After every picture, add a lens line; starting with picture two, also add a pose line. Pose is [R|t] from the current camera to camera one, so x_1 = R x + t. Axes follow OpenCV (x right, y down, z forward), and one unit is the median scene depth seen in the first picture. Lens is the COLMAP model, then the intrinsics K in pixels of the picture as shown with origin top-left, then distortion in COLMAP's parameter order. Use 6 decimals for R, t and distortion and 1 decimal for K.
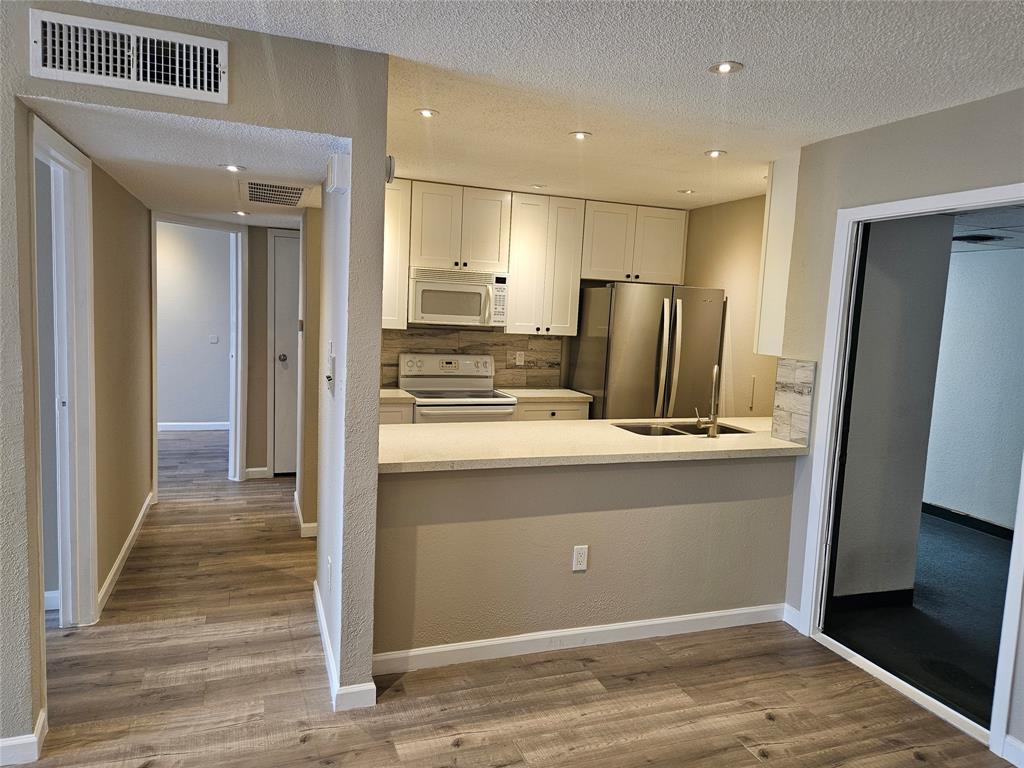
lens RADIAL K [[686.7, 0, 514.4], [0, 686.7, 383.0], [0, 0, 1]] dist [0.038428, -0.022951]
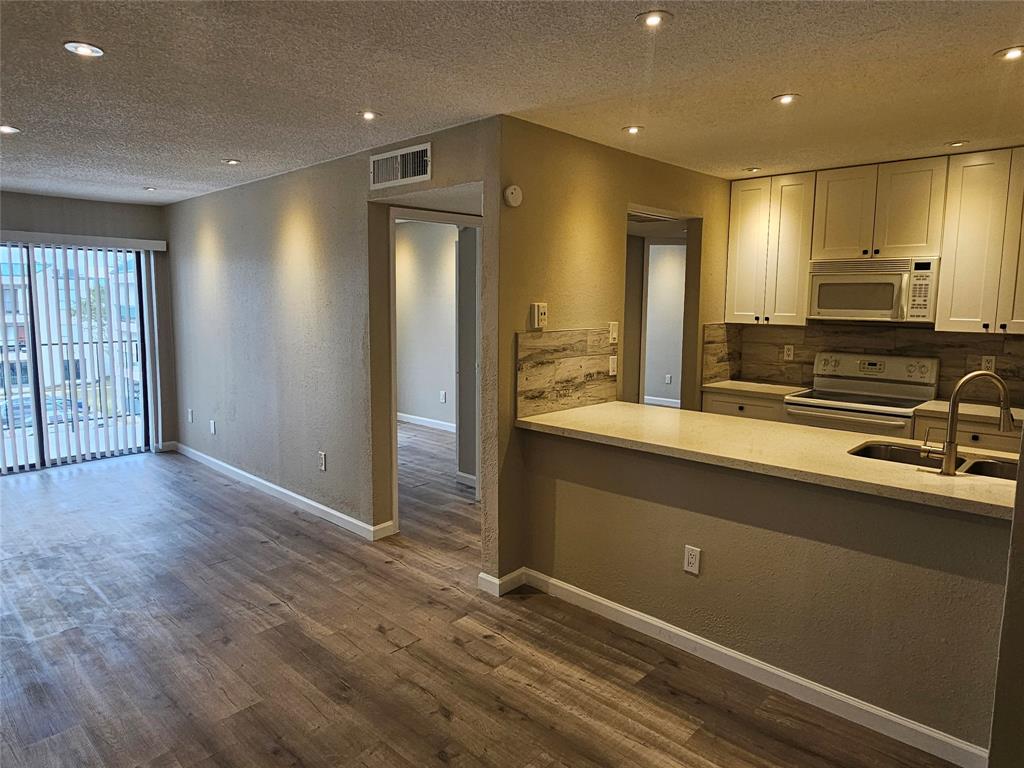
lens RADIAL K [[644.3, 0, 513.2], [0, 644.3, 378.4], [0, 0, 1]] dist [-0.001769, -0.001995]
pose [[0.443435, 0.068988, -0.893648, 0.812357], [-0.083449, 0.995881, 0.035472, -0.003730], [0.892413, 0.058844, 0.447365, 0.398596]]
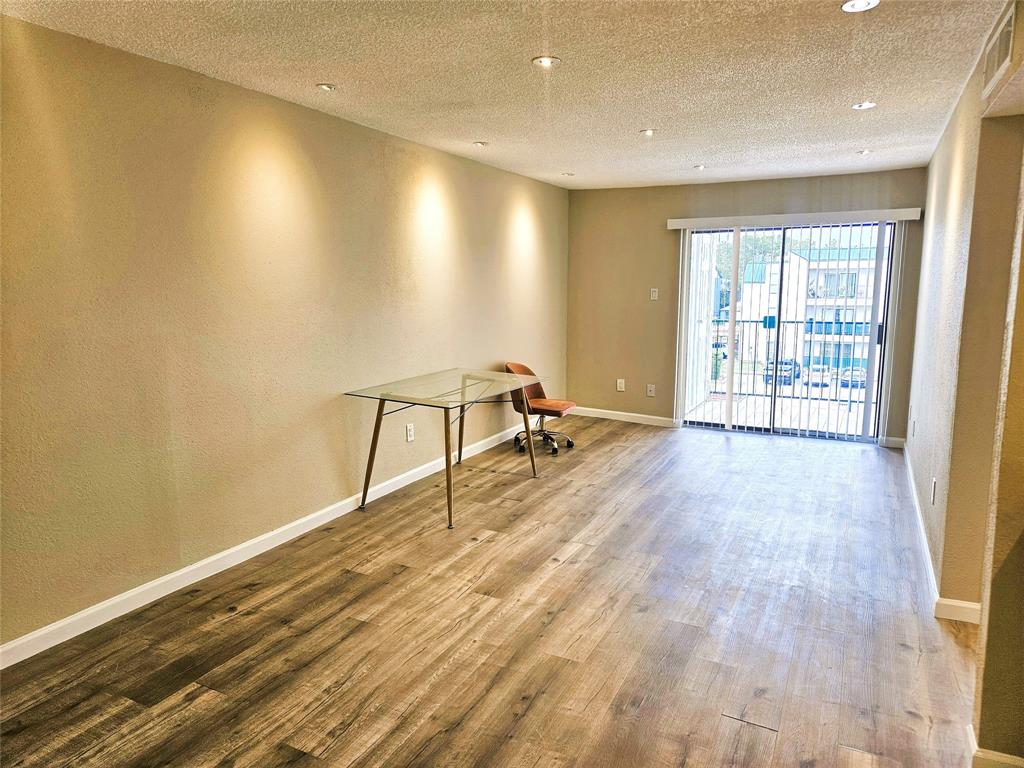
lens RADIAL K [[686.7, 0, 510.3], [0, 686.7, 384.3], [0, 0, 1]] dist [0.038428, -0.022951]
pose [[-0.744717, 0.055835, -0.665041, 0.608299], [-0.099343, 0.976118, 0.193197, -0.056237], [0.659945, 0.209945, -0.721385, 1.022467]]
